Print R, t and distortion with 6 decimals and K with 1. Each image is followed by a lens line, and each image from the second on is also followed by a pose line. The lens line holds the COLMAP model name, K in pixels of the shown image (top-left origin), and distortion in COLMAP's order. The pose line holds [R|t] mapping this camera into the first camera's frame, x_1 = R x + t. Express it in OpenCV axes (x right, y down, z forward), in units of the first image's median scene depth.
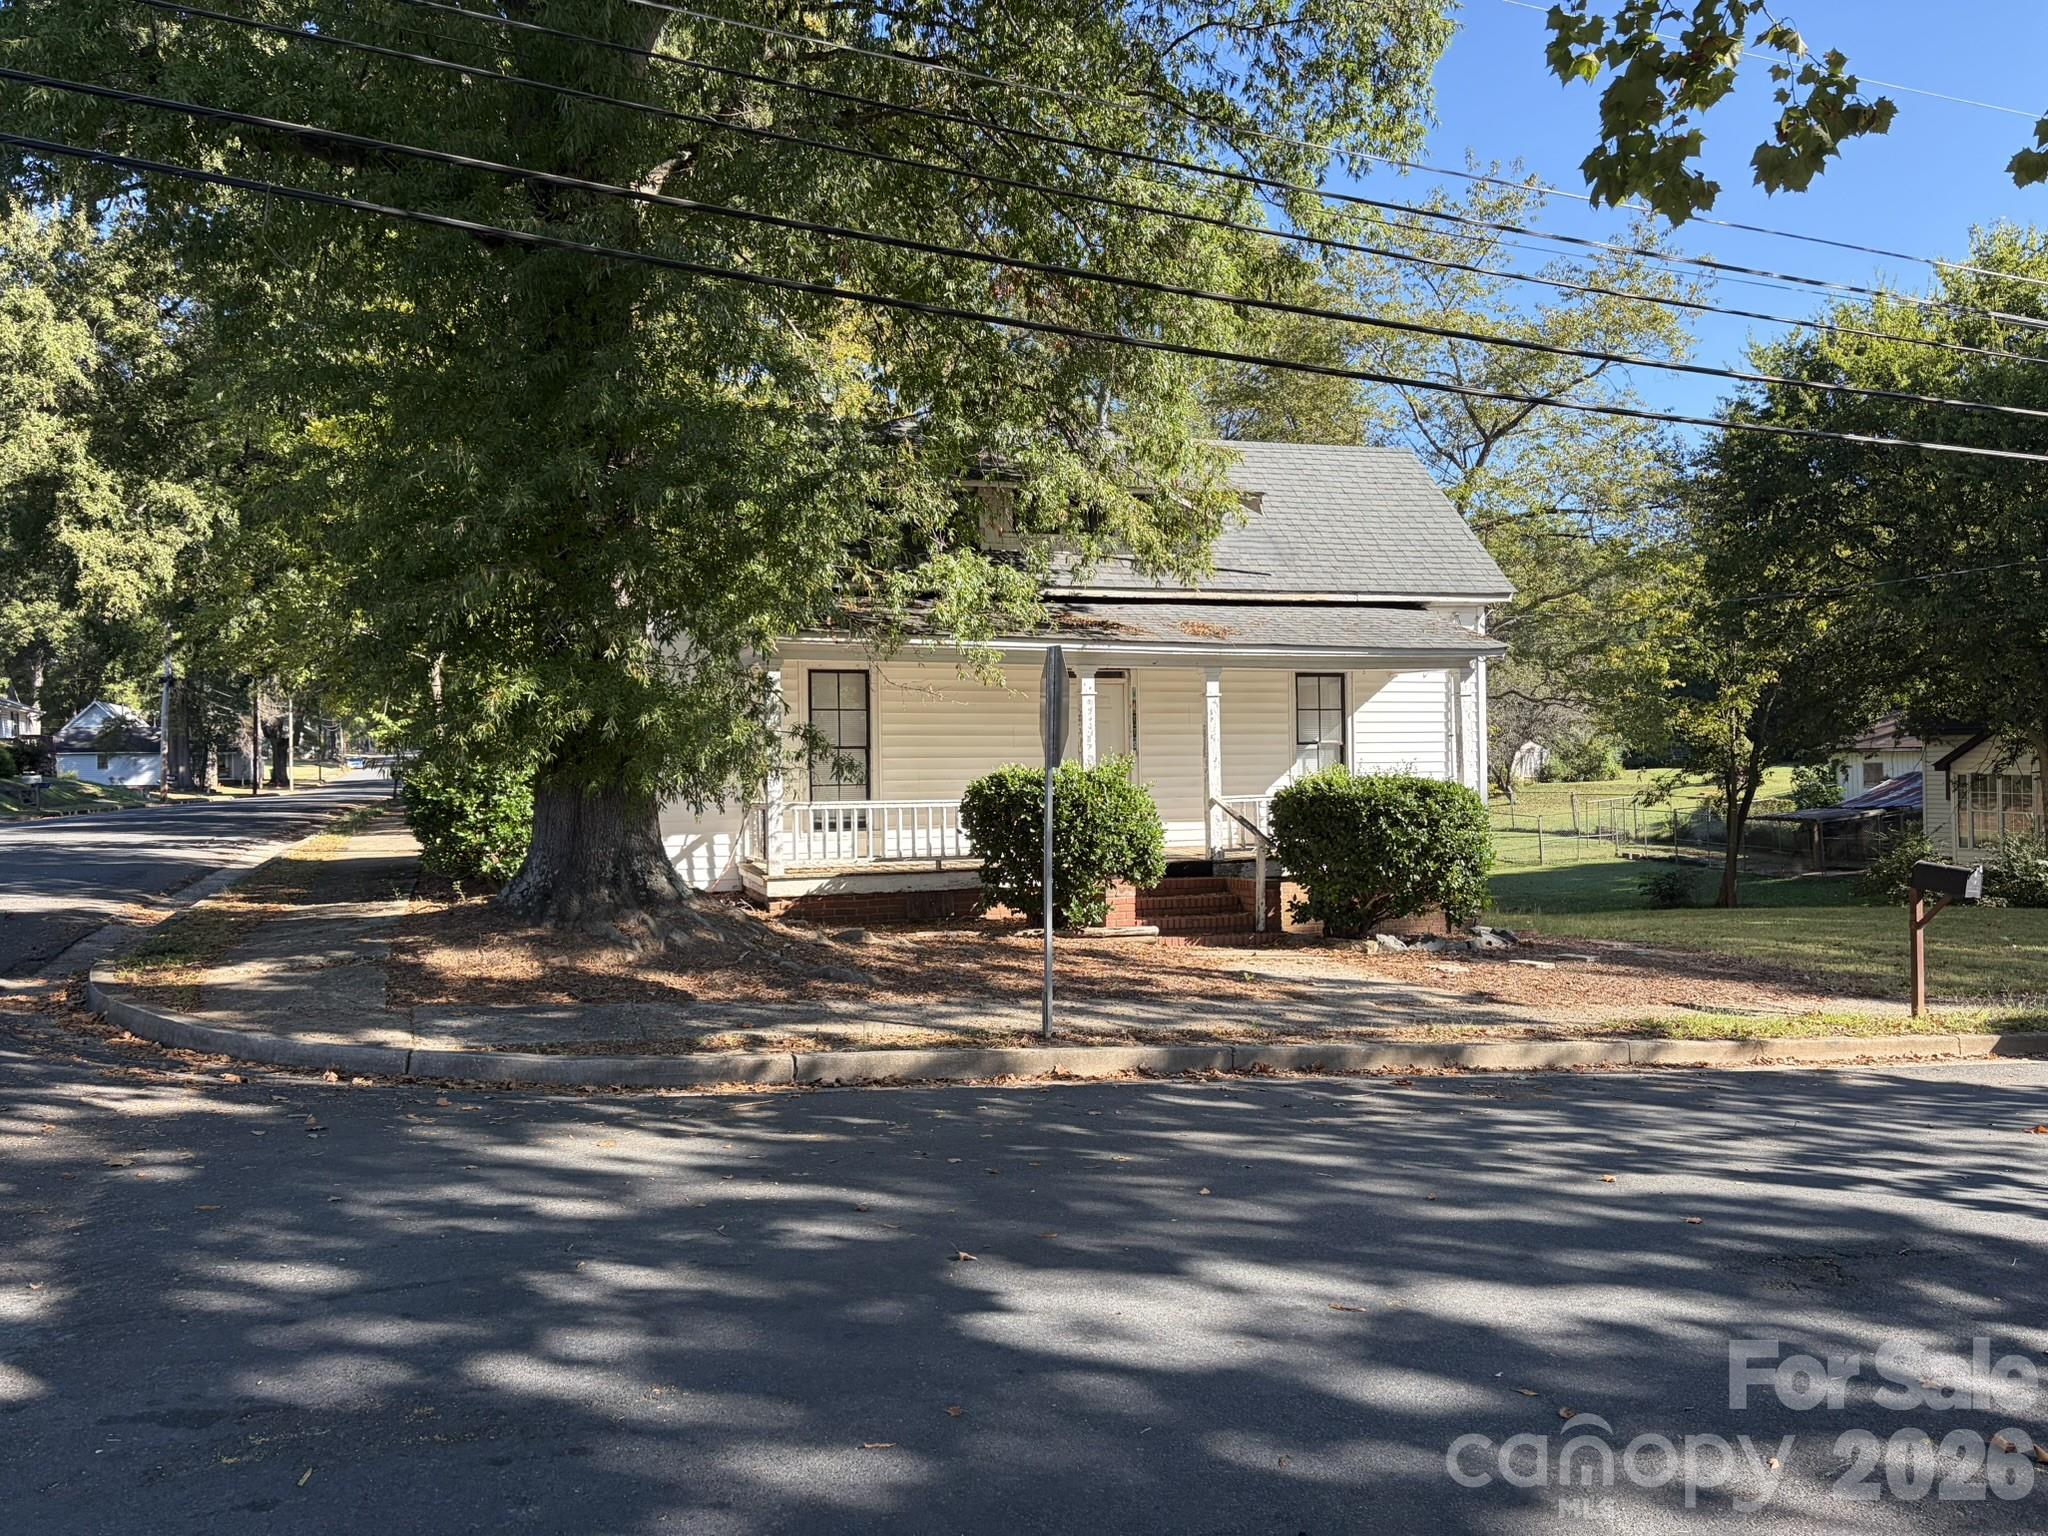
lens RADIAL K [[1547.4, 0, 1029.0], [0, 1547.4, 766.8], [0, 0, 1]] dist [0.000803, -0.000930]
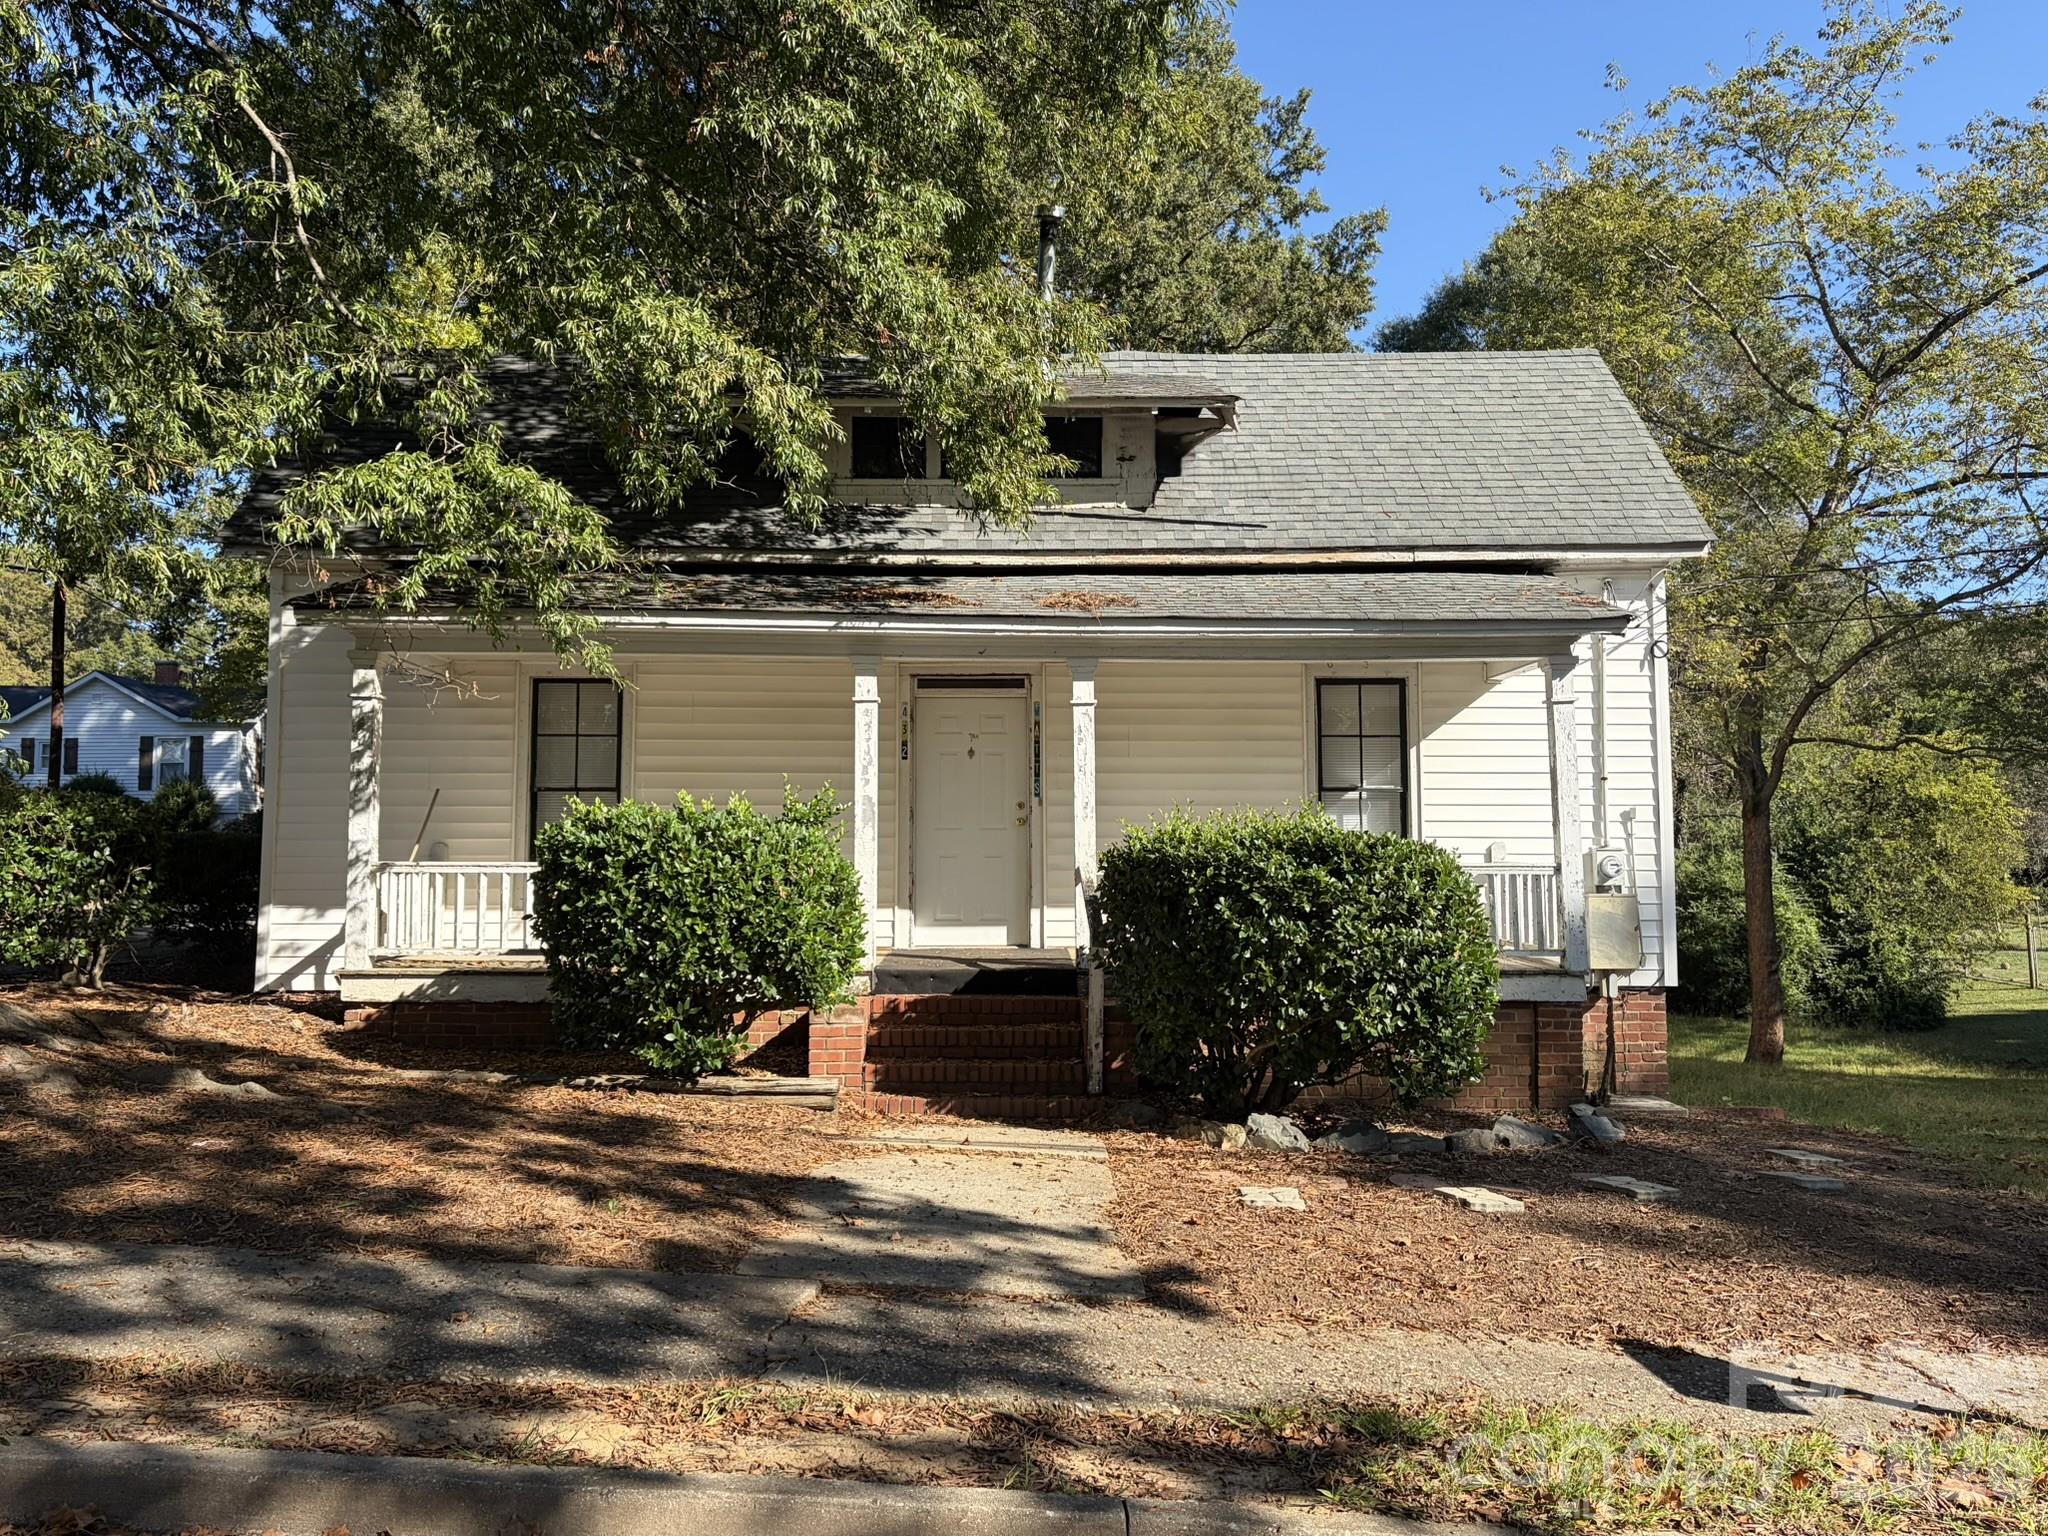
lens RADIAL K [[1547.4, 0, 1019.0], [0, 1547.4, 770.2], [0, 0, 1]] dist [0.000803, -0.000930]
pose [[0.946739, -0.008596, -0.321886, 0.311545], [-0.010958, 0.998204, -0.058887, 0.018949], [0.321814, 0.059278, 0.944945, 0.429109]]
